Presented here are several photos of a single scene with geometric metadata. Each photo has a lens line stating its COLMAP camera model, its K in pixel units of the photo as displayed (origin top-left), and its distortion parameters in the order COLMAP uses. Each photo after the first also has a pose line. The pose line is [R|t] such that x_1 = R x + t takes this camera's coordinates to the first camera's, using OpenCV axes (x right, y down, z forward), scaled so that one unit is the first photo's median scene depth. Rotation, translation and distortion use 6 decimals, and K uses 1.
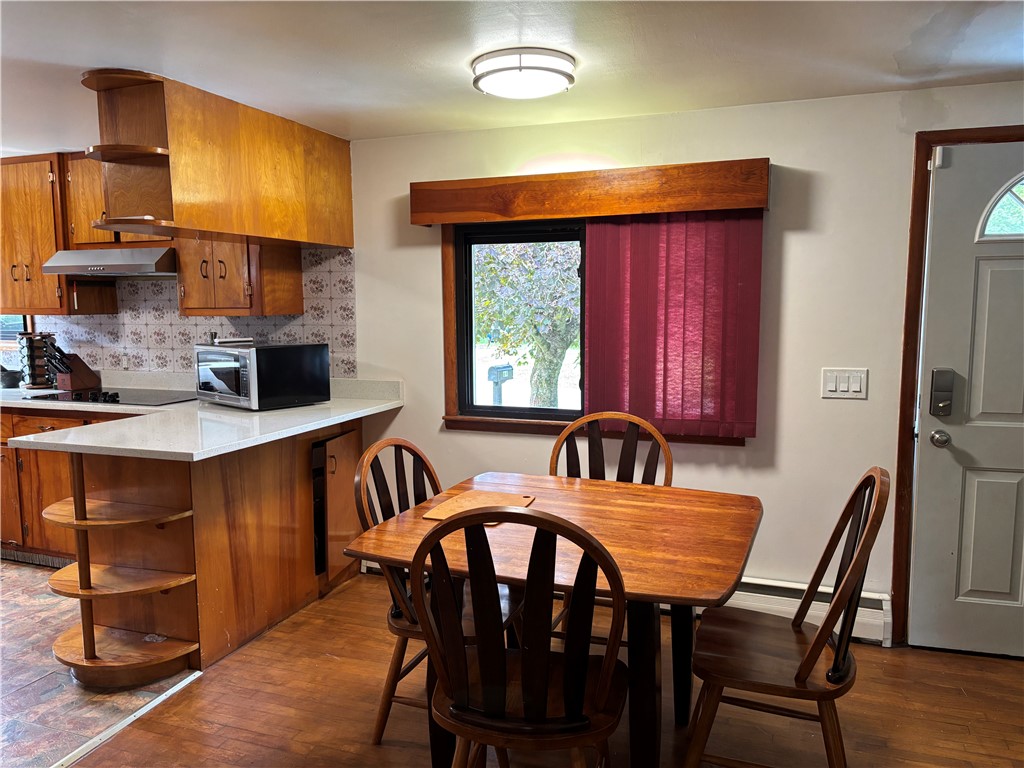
lens RADIAL K [[770.2, 0, 488.9], [0, 770.2, 394.0], [0, 0, 1]] dist [0.051291, -0.043489]
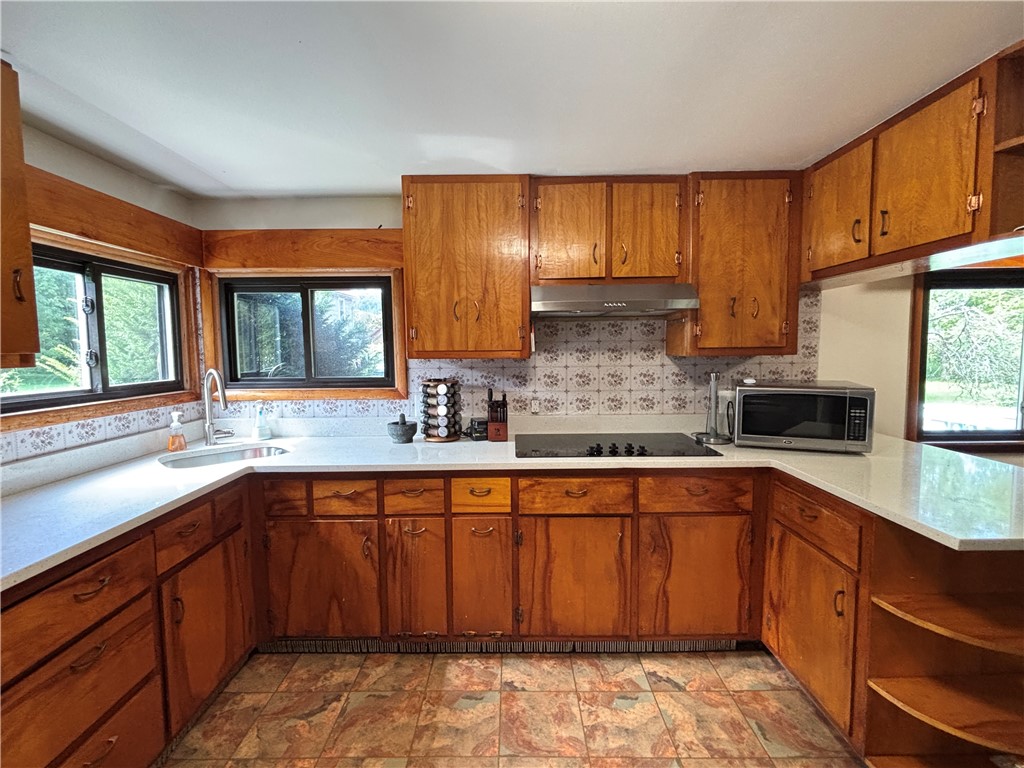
lens RADIAL K [[468.9, 0, 513.0], [0, 468.9, 383.8], [0, 0, 1]] dist [0.005222, -0.001659]
pose [[0.934033, -0.034278, 0.355539, -0.794720], [0.048514, 0.998335, -0.031199, -0.059616], [-0.353878, 0.046390, 0.934141, 0.538603]]
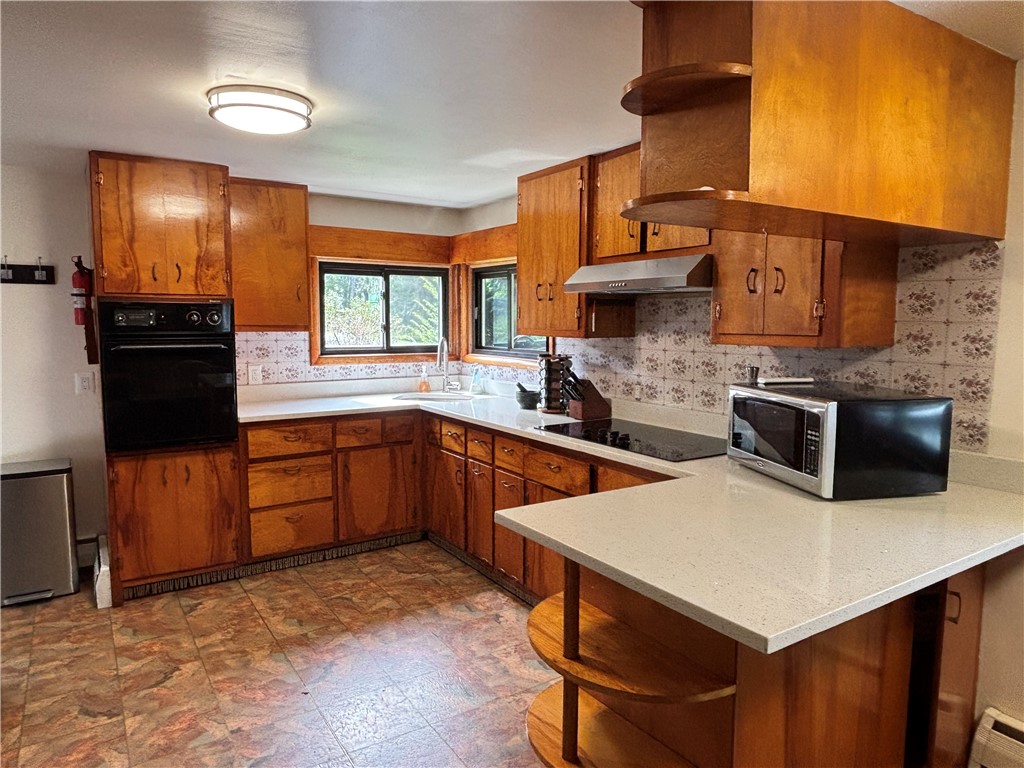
lens RADIAL K [[653.0, 0, 510.9], [0, 653.0, 386.0], [0, 0, 1]] dist [-0.000327, -0.013739]
pose [[0.815722, 0.067397, -0.574504, -0.186474], [-0.076520, 0.997033, 0.008317, -0.049048], [0.573360, 0.037176, 0.818460, 0.362126]]
